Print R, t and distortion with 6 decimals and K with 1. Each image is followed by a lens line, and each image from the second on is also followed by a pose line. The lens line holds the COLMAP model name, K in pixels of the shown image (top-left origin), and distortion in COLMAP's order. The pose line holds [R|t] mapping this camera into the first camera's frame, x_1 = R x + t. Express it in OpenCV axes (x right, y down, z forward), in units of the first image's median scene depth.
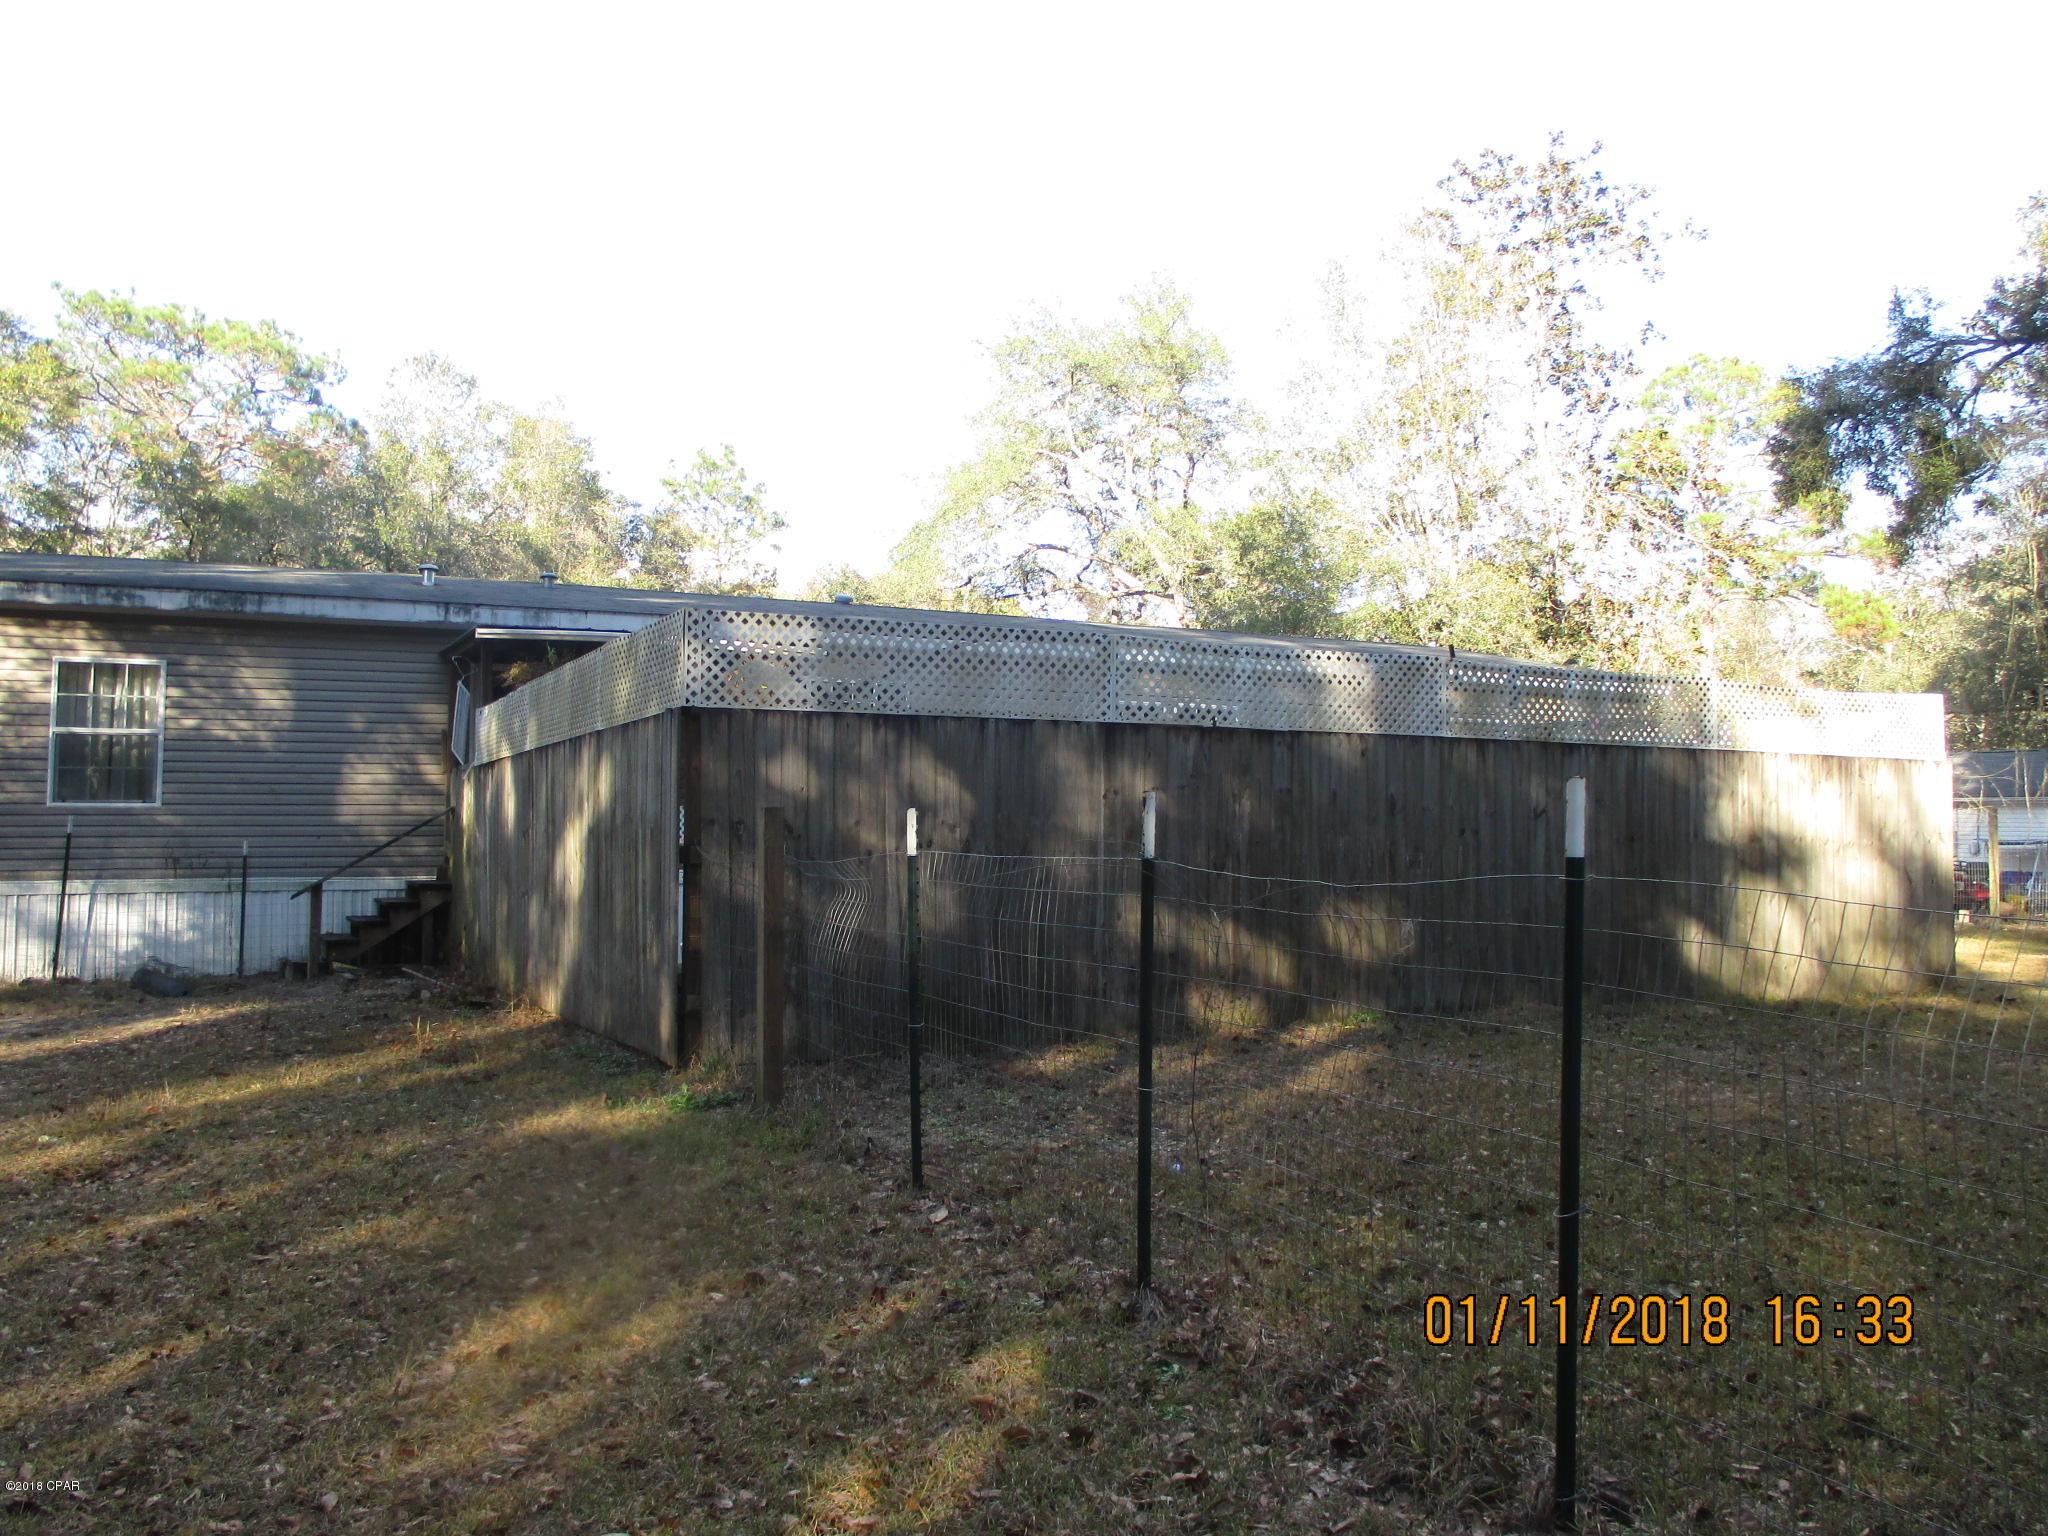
lens RADIAL K [[1687.7, 0, 1033.1], [0, 1687.7, 706.7], [0, 0, 1]] dist [-0.054310, 0.037668]
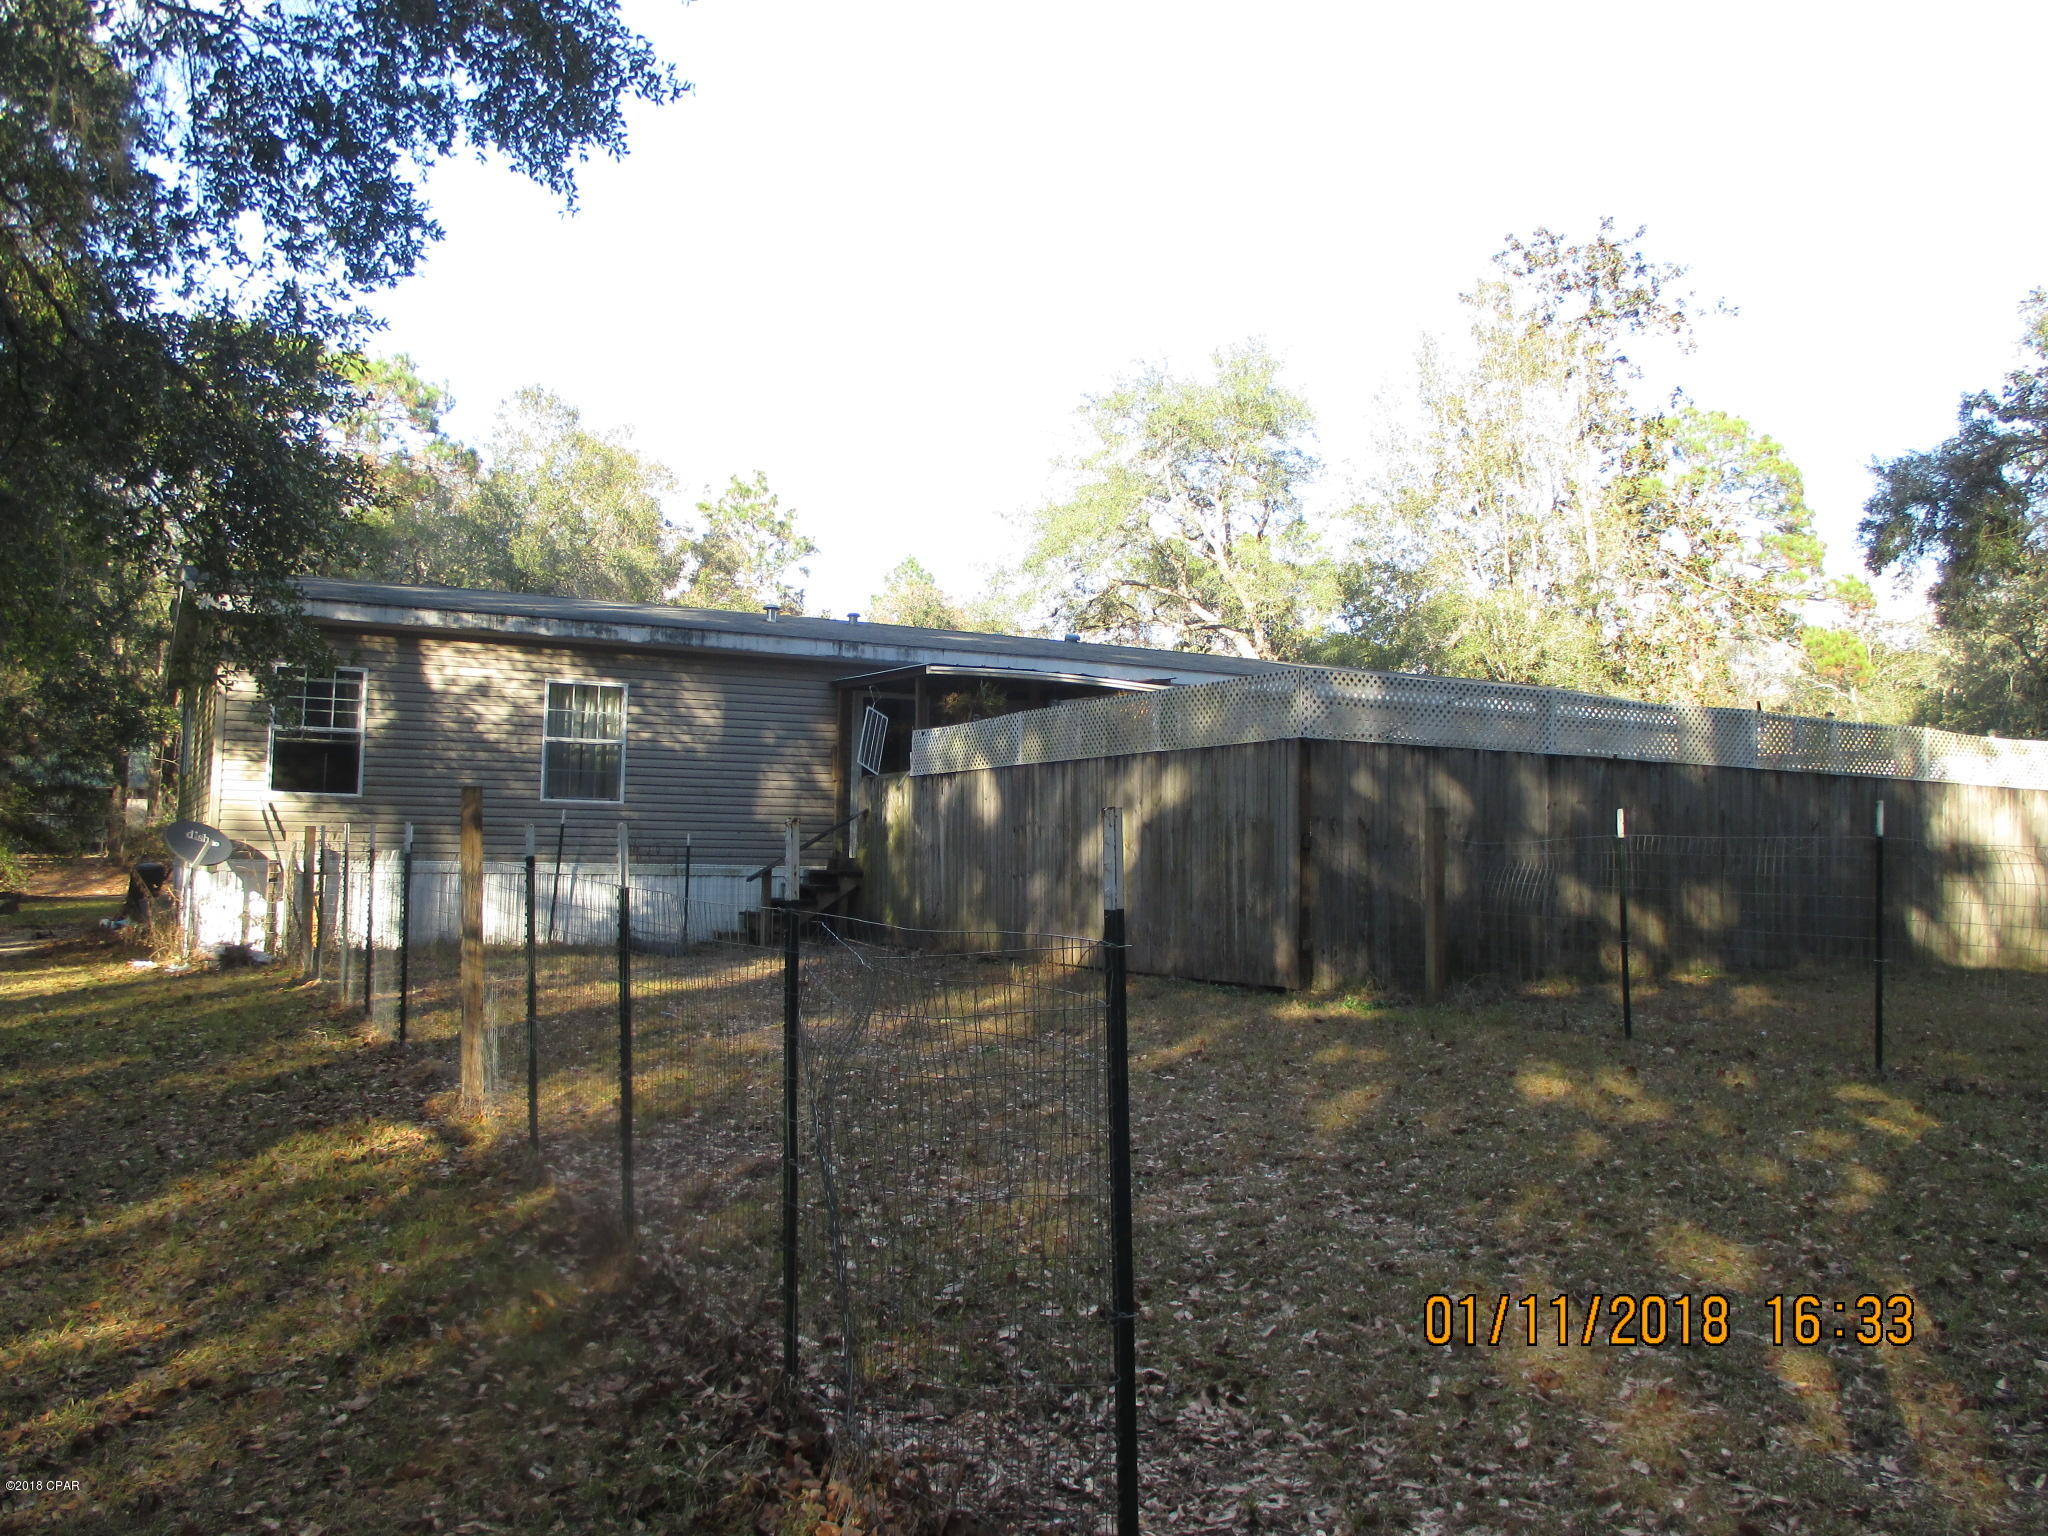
lens RADIAL K [[1687.7, 0, 1018.1], [0, 1687.7, 689.2], [0, 0, 1]] dist [-0.054310, 0.037668]
pose [[0.999519, 0.021005, 0.022810, -0.270273], [-0.020489, 0.999534, -0.022625, -0.001840], [-0.023275, 0.022147, 0.999484, -0.245158]]
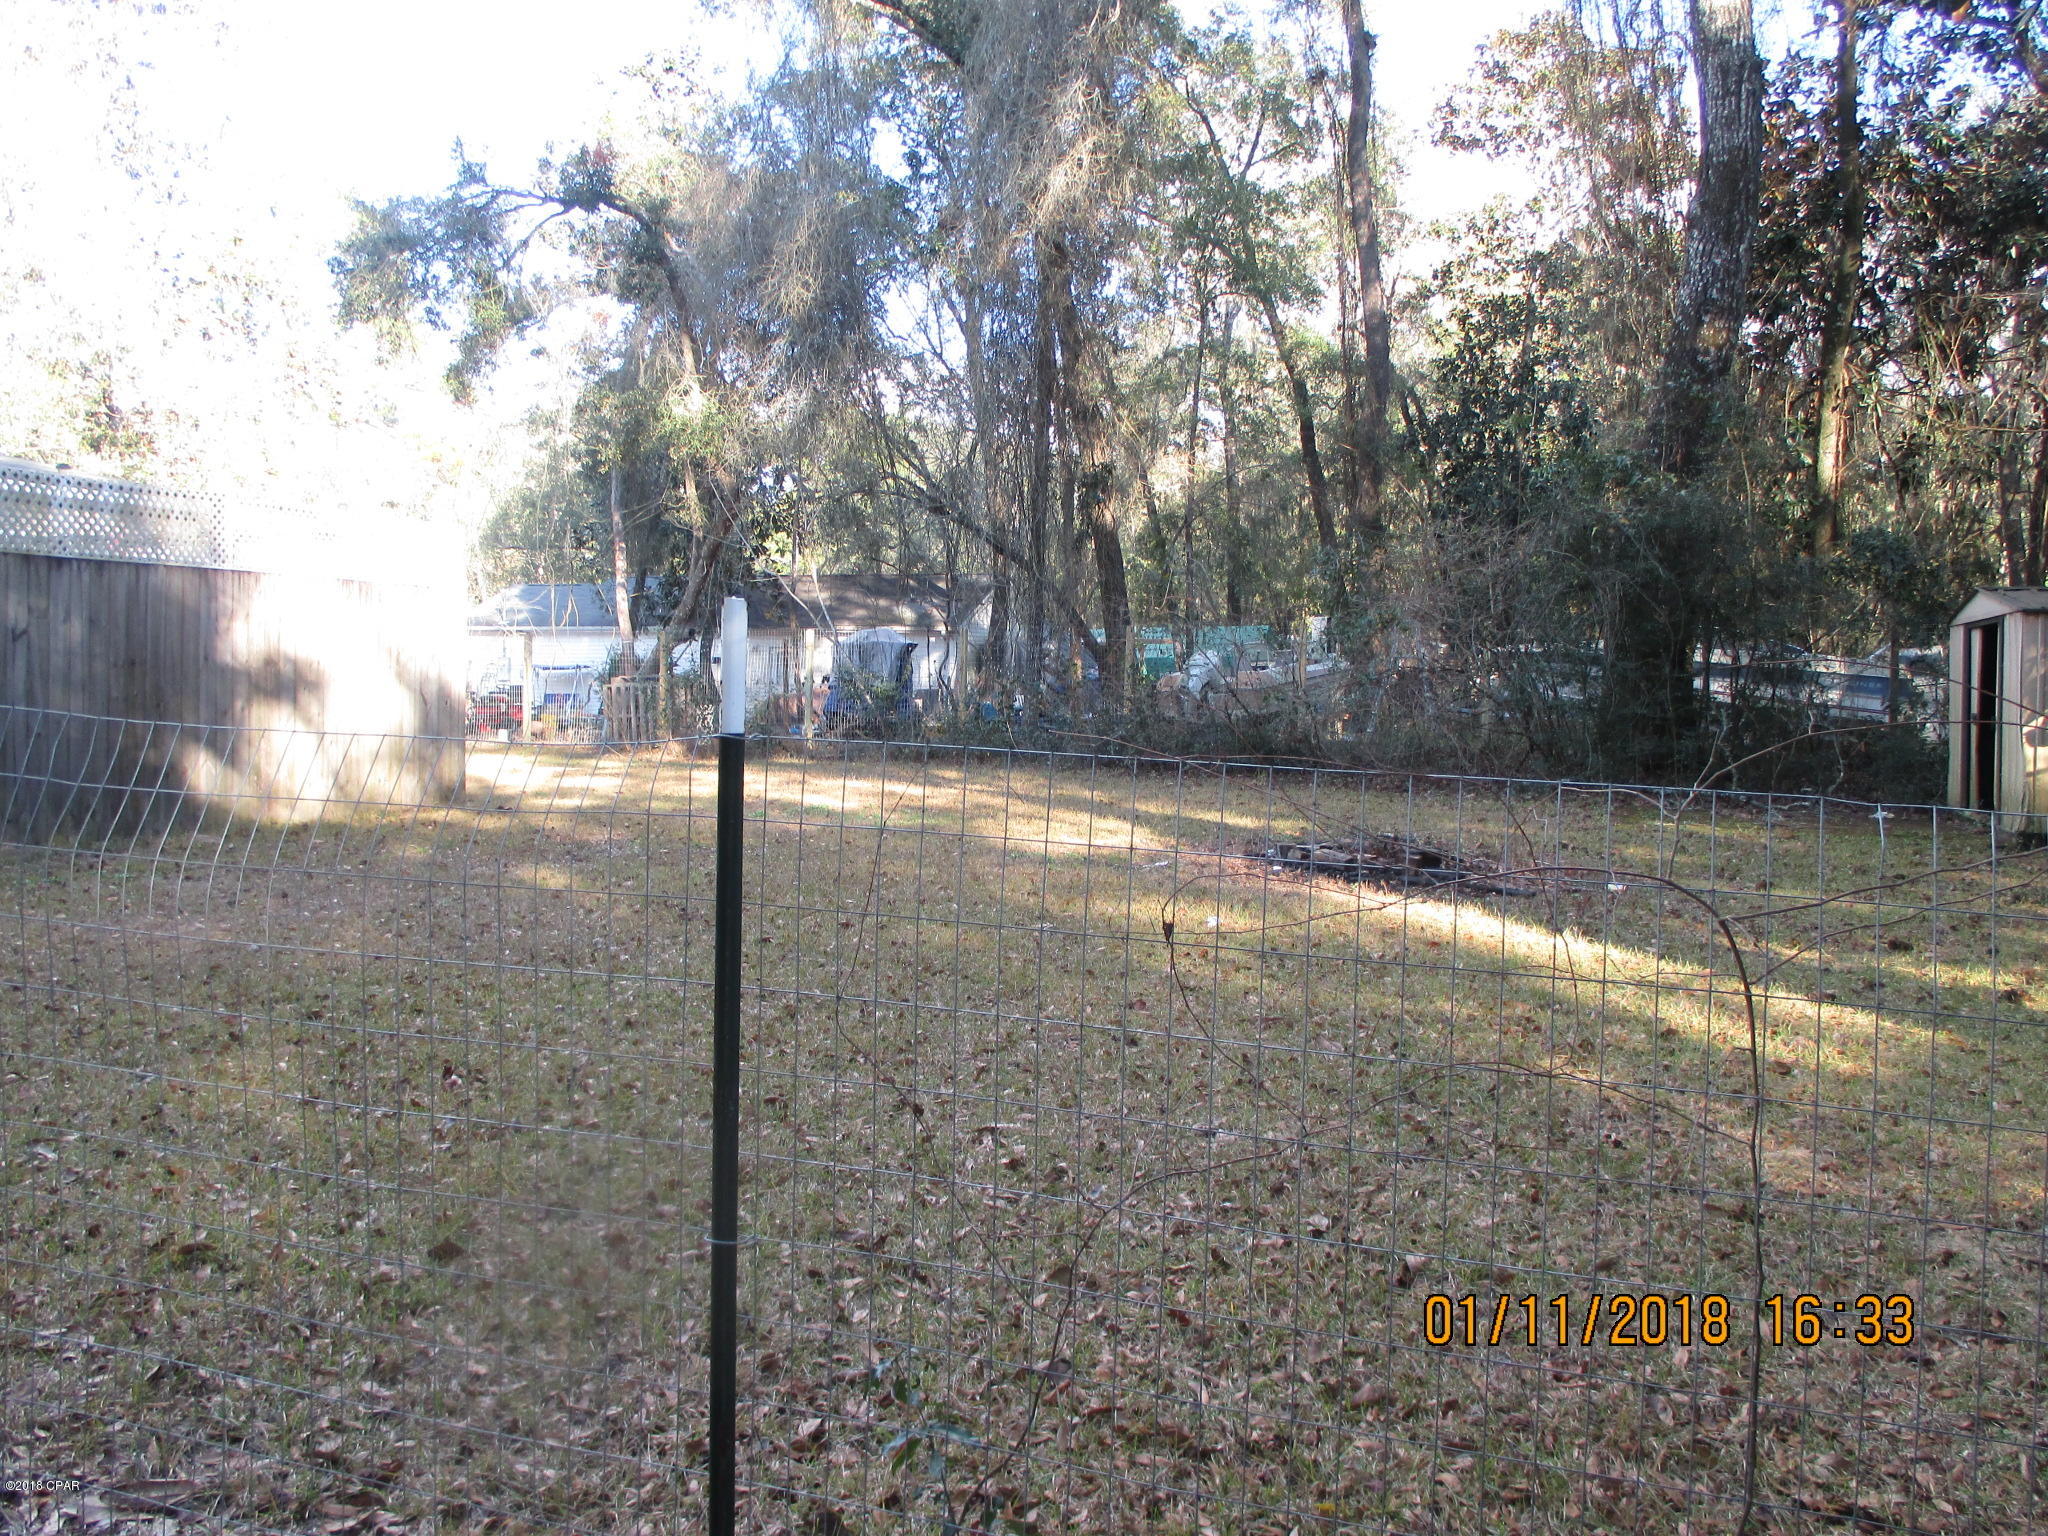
lens RADIAL K [[1687.7, 0, 1033.9], [0, 1687.7, 697.6], [0, 0, 1]] dist [-0.054310, 0.037668]
pose [[0.698581, -0.020263, 0.715244, 0.034199], [-0.049269, 0.995864, 0.076335, 0.002290], [-0.713832, -0.088565, 0.694694, 0.000773]]
